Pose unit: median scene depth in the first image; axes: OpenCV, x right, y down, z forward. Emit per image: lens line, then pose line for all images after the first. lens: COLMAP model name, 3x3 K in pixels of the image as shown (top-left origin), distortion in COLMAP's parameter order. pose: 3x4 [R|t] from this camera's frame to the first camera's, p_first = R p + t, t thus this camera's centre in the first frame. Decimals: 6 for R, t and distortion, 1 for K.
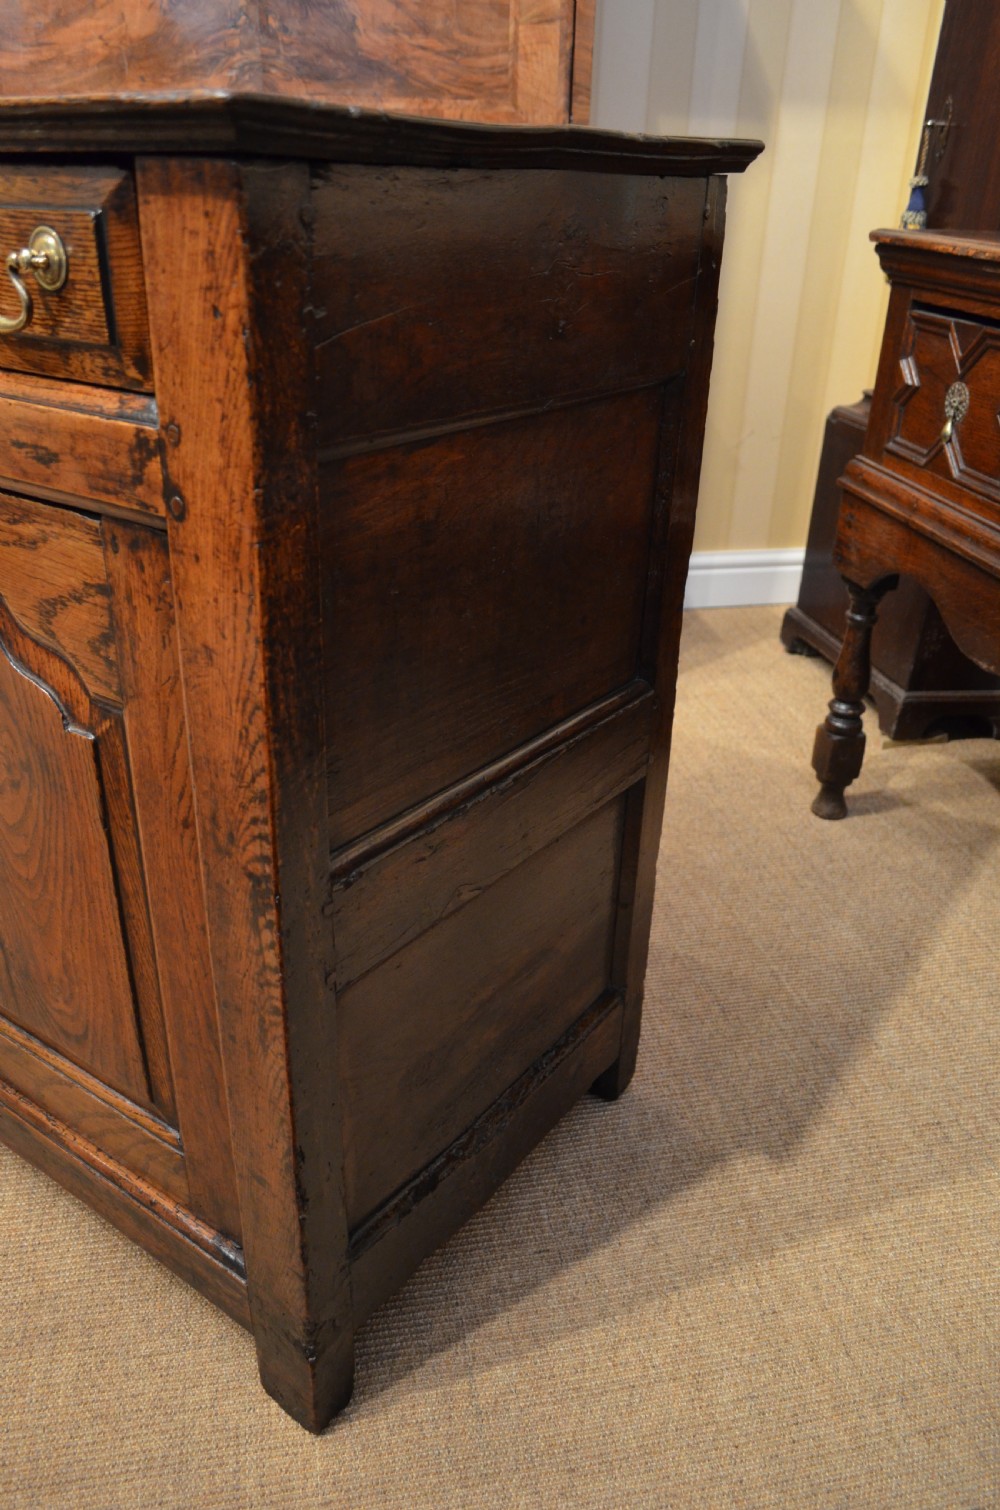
lens RADIAL K [[1162.5, 0, 502.2], [0, 1162.5, 779.9], [0, 0, 1]] dist [-0.017765, 0.007330]
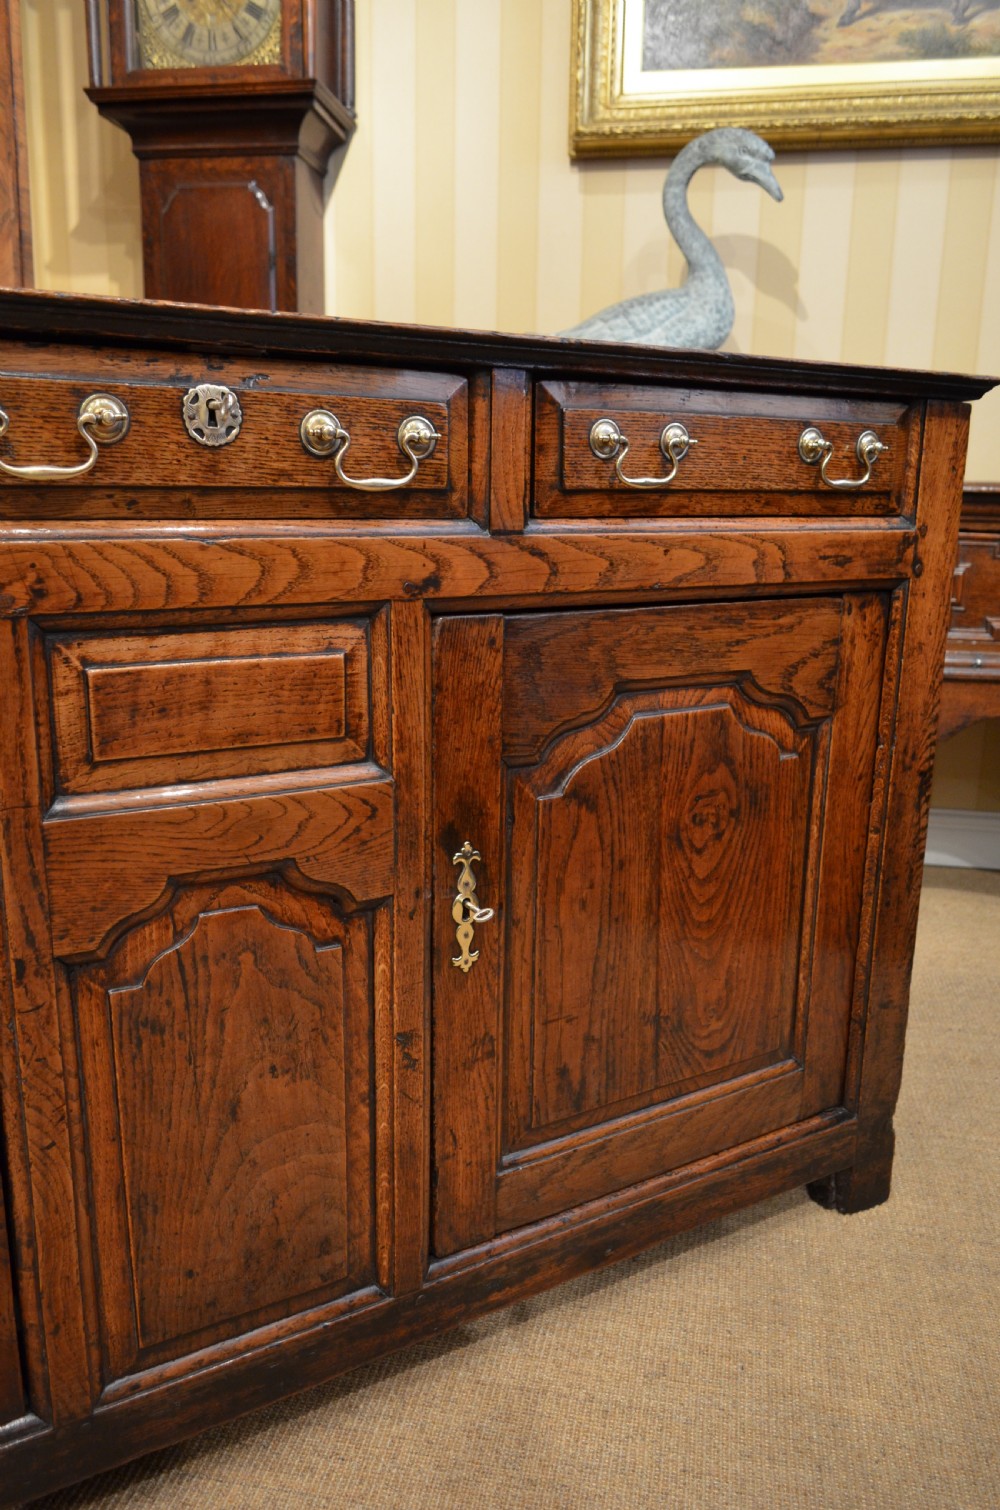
lens RADIAL K [[1157.0, 0, 497.4], [0, 1157.0, 773.6], [0, 0, 1]] dist [-0.016065, 0.006497]
pose [[0.387818, -0.237209, 0.890690, -2.228510], [0.424878, 0.903540, 0.055634, -0.318586], [-0.817971, 0.356859, 0.451194, 0.795924]]
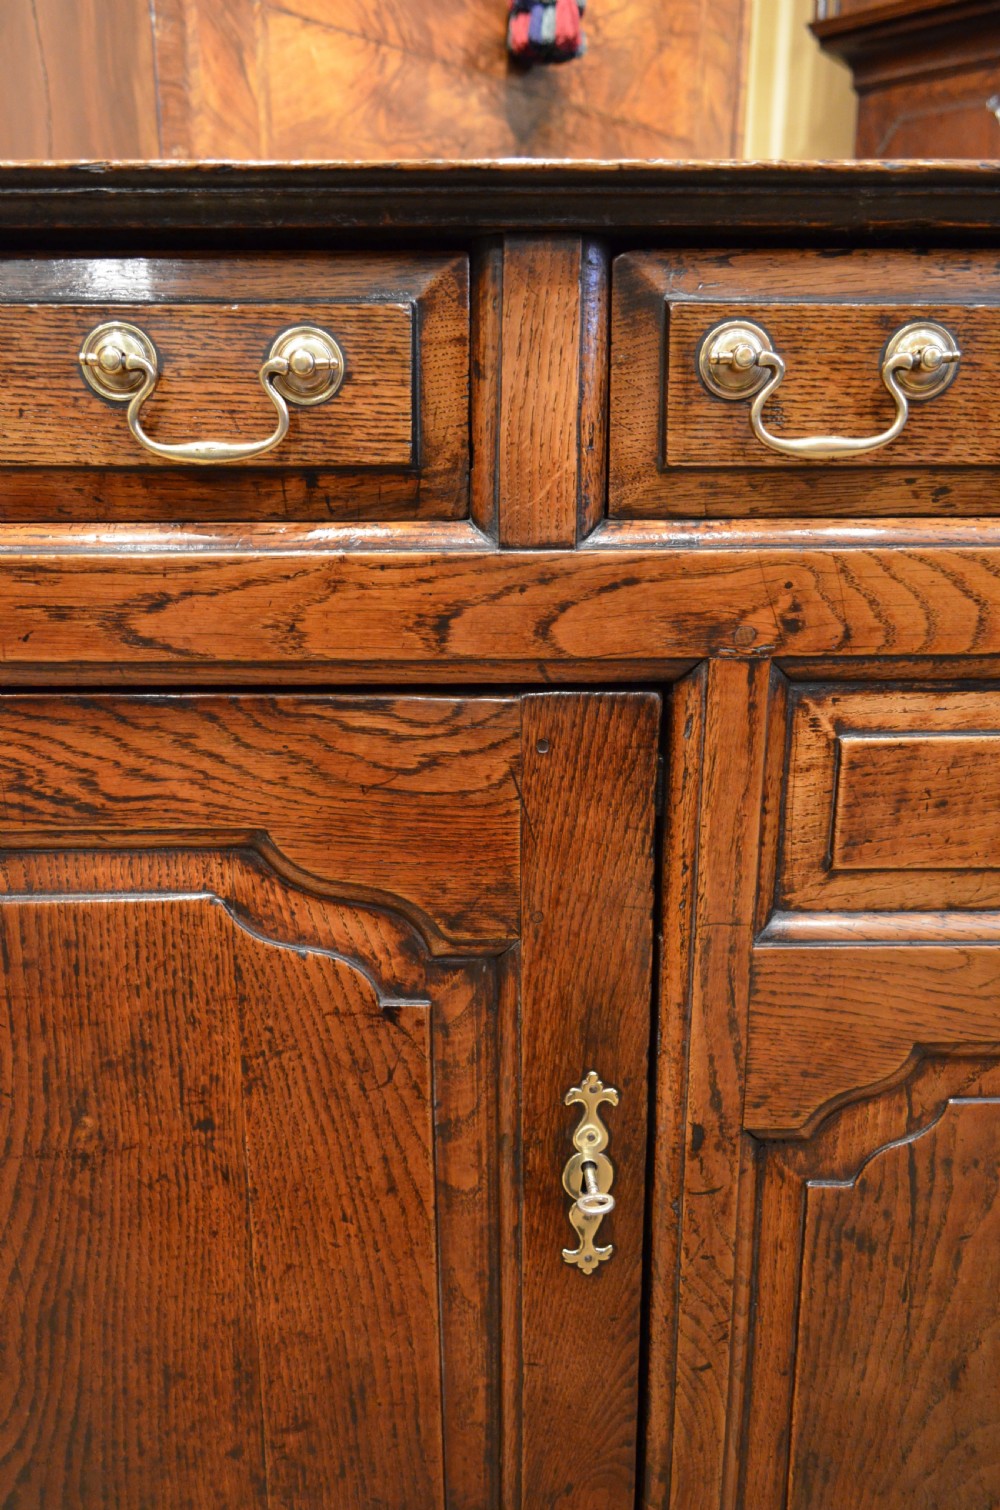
lens RADIAL K [[1146.6, 0, 499.1], [0, 1146.6, 774.2], [0, 0, 1]] dist [-0.015266, 0.007603]
pose [[0.796257, -0.185779, 0.575726, -1.962180], [0.304475, 0.945427, -0.116028, -0.486618], [-0.522752, 0.267682, 0.809368, 1.127058]]
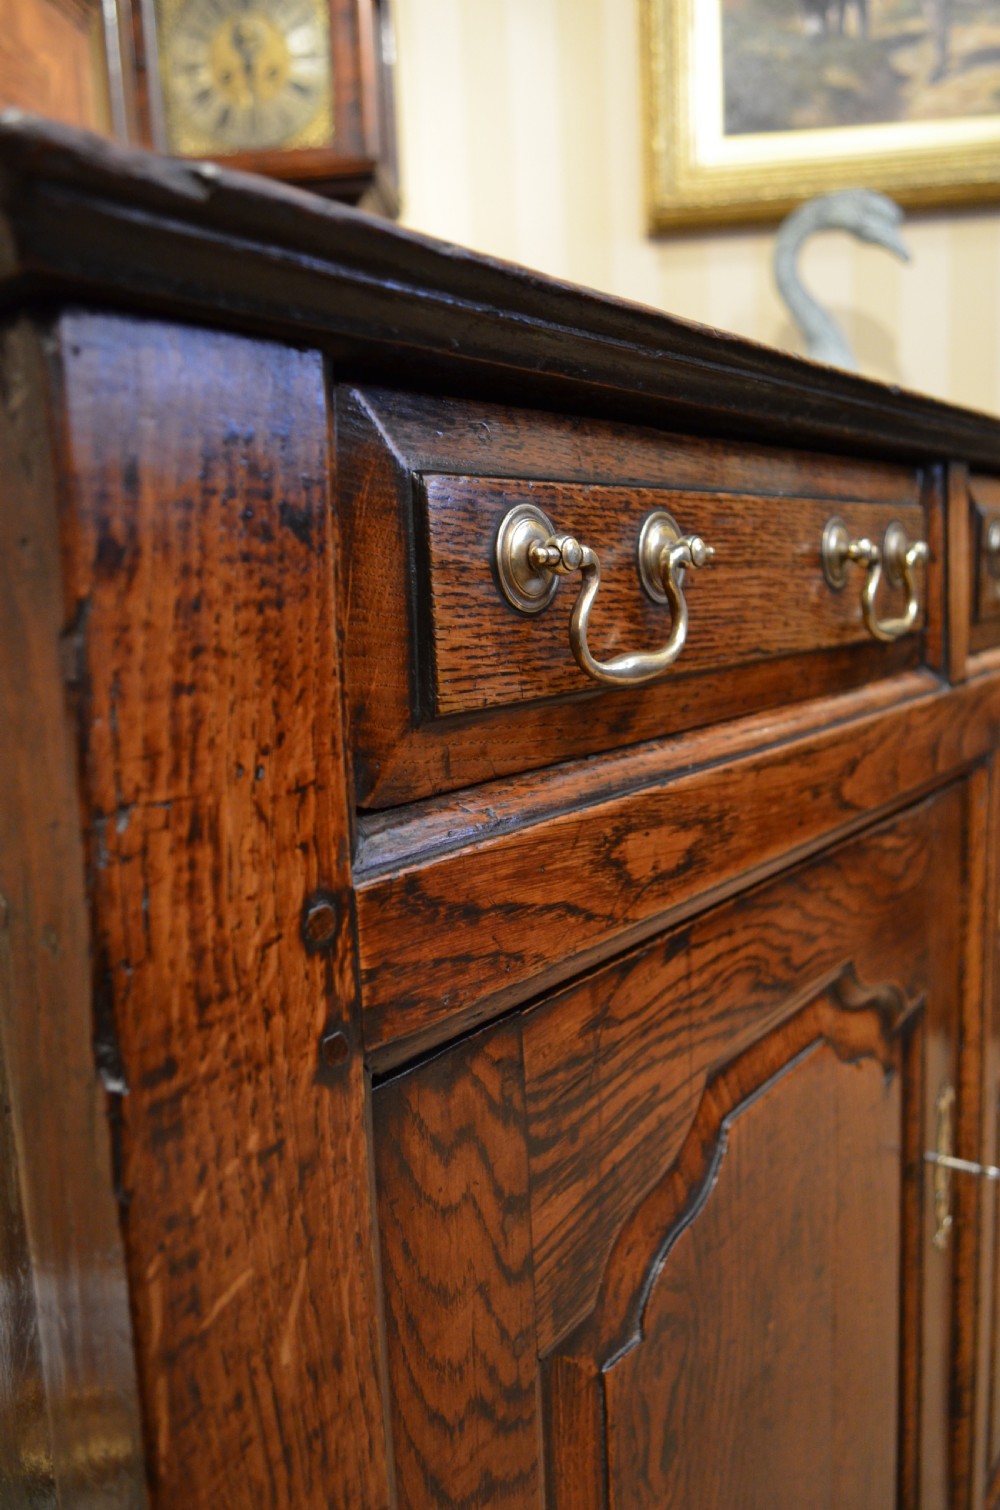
lens RADIAL K [[1137.8, 0, 496.6], [0, 1137.8, 774.7], [0, 0, 1]] dist [-0.012565, 0.002184]
pose [[0.041582, -0.197534, 0.979414, -2.497913], [0.509324, 0.847523, 0.149310, -1.001636], [-0.859570, 0.492630, 0.135850, 1.945961]]
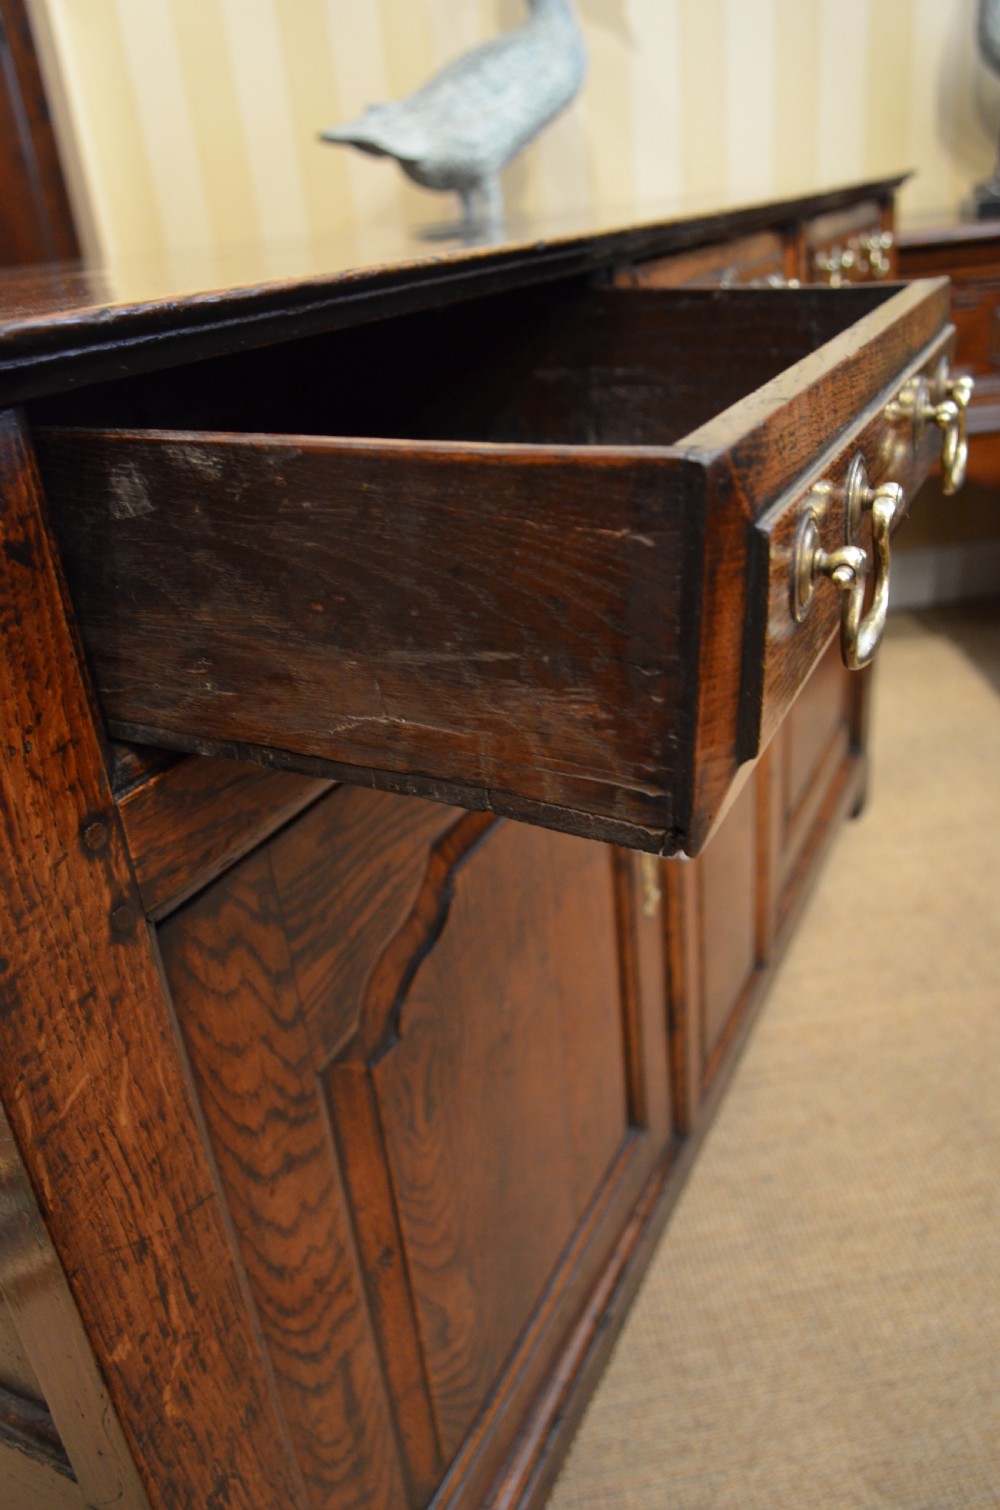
lens RADIAL K [[1146.6, 0, 499.1], [0, 1146.6, 774.2], [0, 0, 1]] dist [-0.015266, 0.007603]
pose [[-0.163628, -0.451220, 0.877284, -2.621307], [0.536315, 0.705692, 0.462996, -1.104121], [-0.828005, 0.546260, 0.126525, 1.829082]]
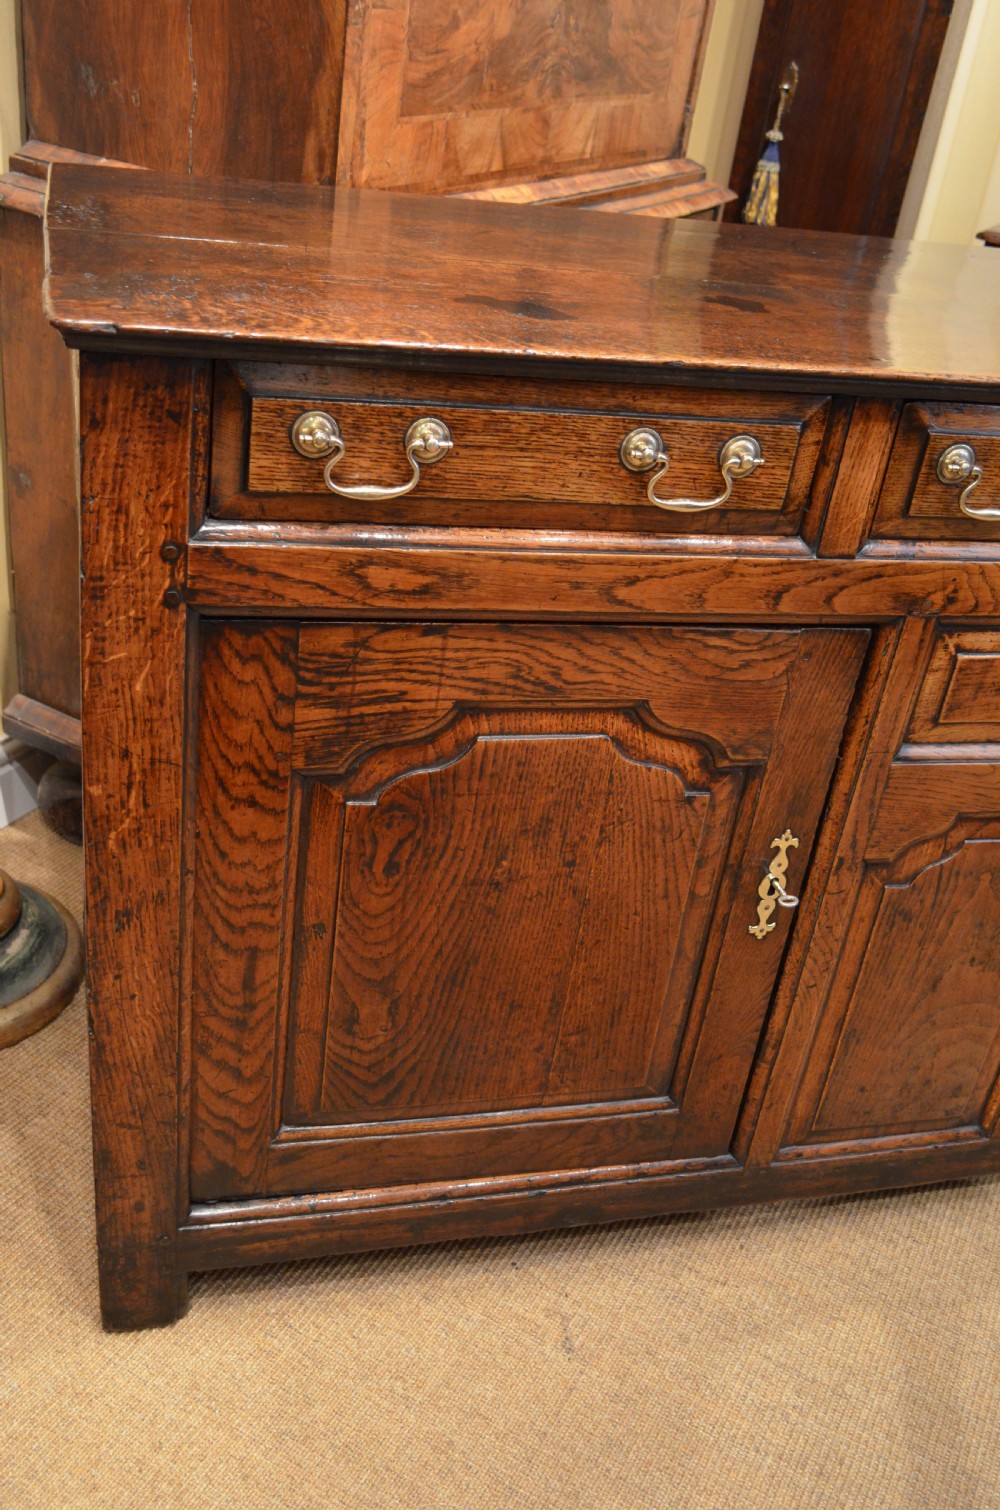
lens RADIAL K [[1417.8, 0, 495.2], [0, 1417.8, 765.4], [0, 0, 1]] dist [-0.020384, -0.009928]
pose [[0.636986, -0.338748, 0.692458, -2.978508], [0.262405, 0.939913, 0.218419, -0.950419], [-0.724840, 0.042575, 0.687601, 0.839679]]
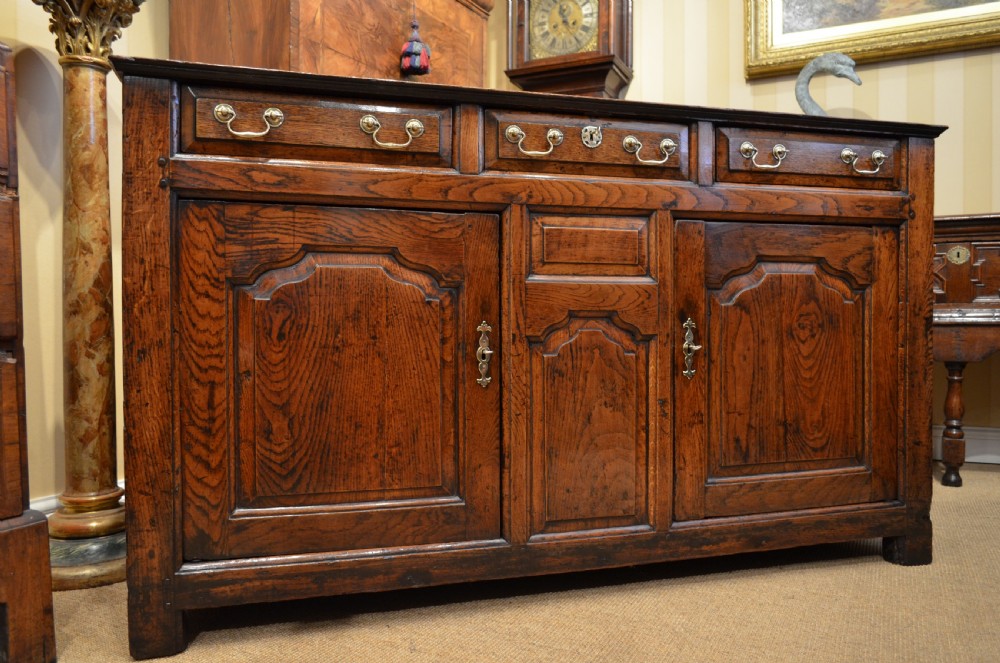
lens RADIAL K [[766.2, 0, 509.6], [0, 766.2, 336.8], [0, 0, 1]] dist [-0.016065, 0.006497]
pose [[0.613914, -0.042762, 0.788214, -3.067608], [0.384042, 0.888569, -0.250911, 0.247332], [-0.689653, 0.456745, 0.561928, 0.646760]]
